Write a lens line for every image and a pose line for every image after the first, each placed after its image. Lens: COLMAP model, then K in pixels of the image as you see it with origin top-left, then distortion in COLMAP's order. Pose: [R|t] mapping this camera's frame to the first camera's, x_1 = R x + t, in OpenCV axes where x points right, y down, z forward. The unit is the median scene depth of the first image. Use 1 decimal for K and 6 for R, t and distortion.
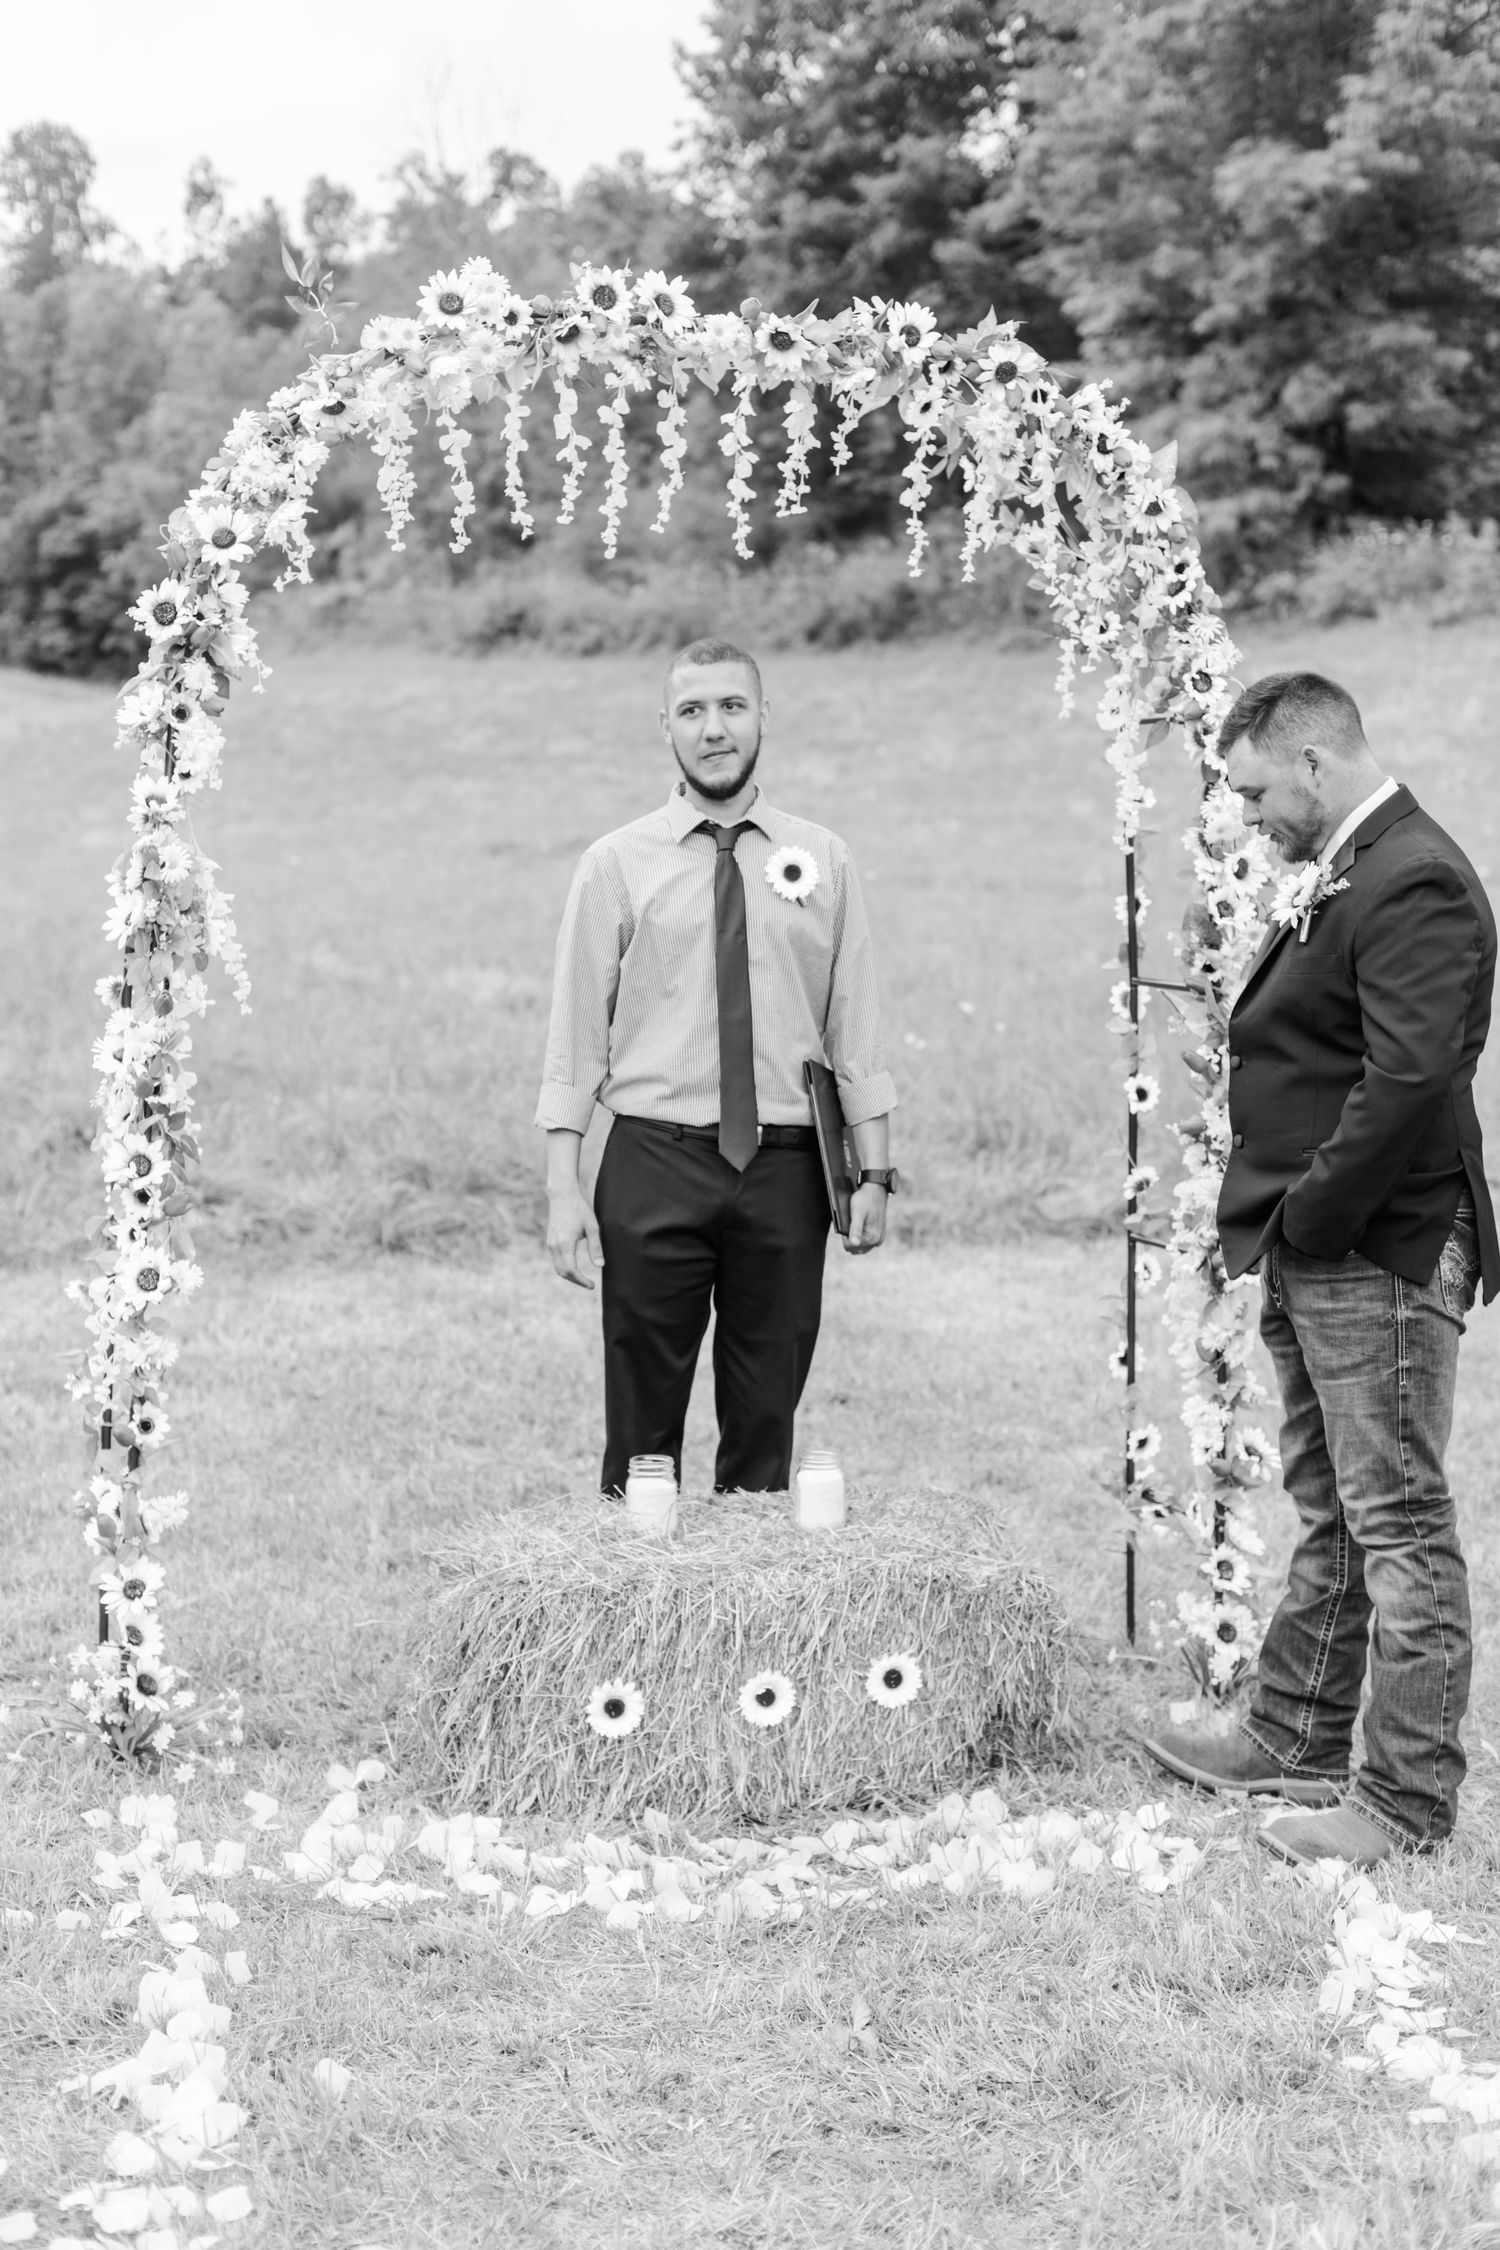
lens RADIAL K [[3259.7, 0, 757.8], [0, 3259.7, 1139.6], [0, 0, 1]] dist [0.003759, 0.000000]
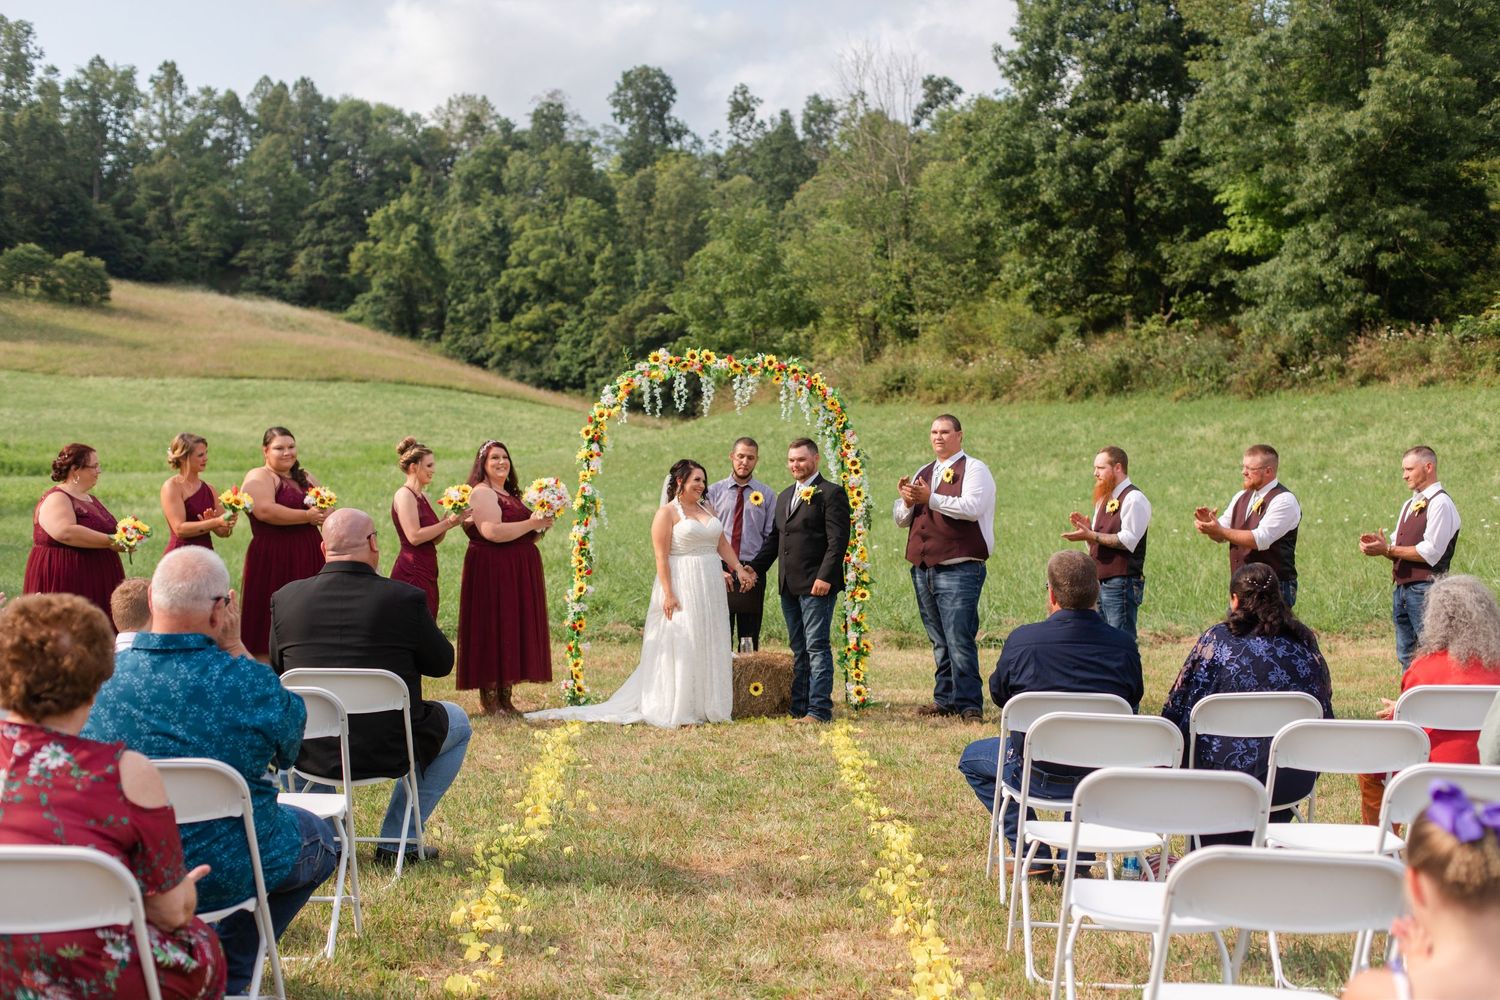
lens RADIAL K [[2173.1, 0, 779.7], [0, 2173.1, 602.8], [0, 0, 1]] dist [0.003759, 0.000000]
pose [[0.988814, 0.007200, -0.148980, 0.414167], [-0.014984, 0.998576, -0.051195, 0.170795], [0.148399, 0.052854, 0.987514, -1.480936]]
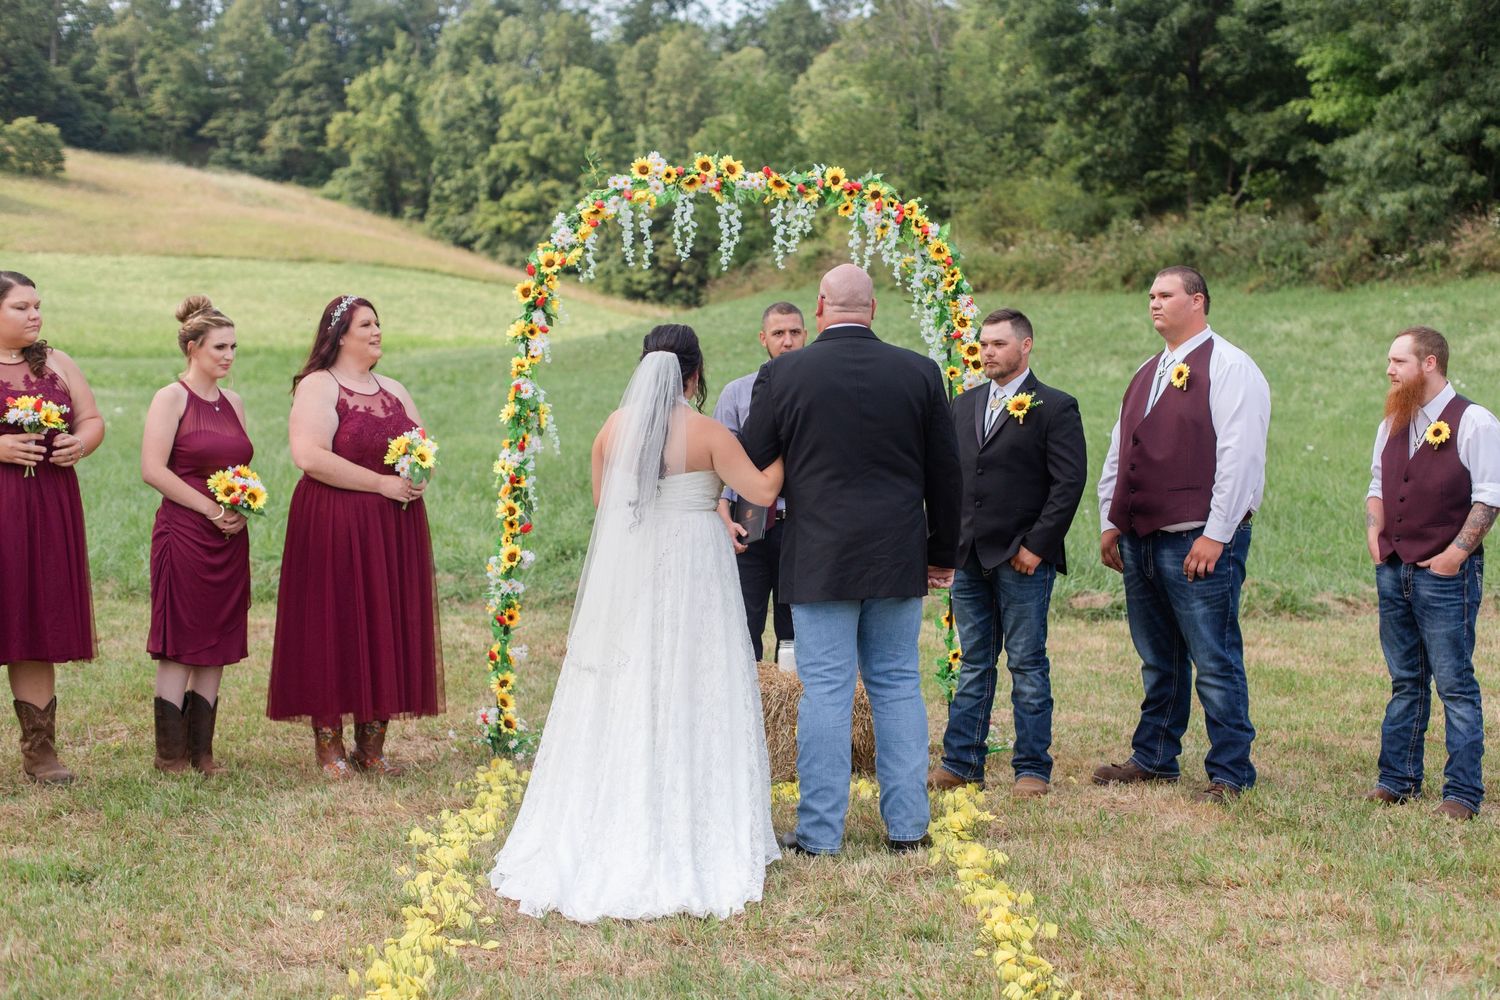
lens RADIAL K [[2308.2, 0, 811.1], [0, 2308.2, 495.6], [0, 0, 1]] dist [-0.000510, 0.000000]
pose [[0.990245, 0.019617, -0.137951, 0.241203], [-0.027592, 0.998042, -0.056140, 0.075852], [0.136579, 0.059399, 0.988847, -0.614252]]
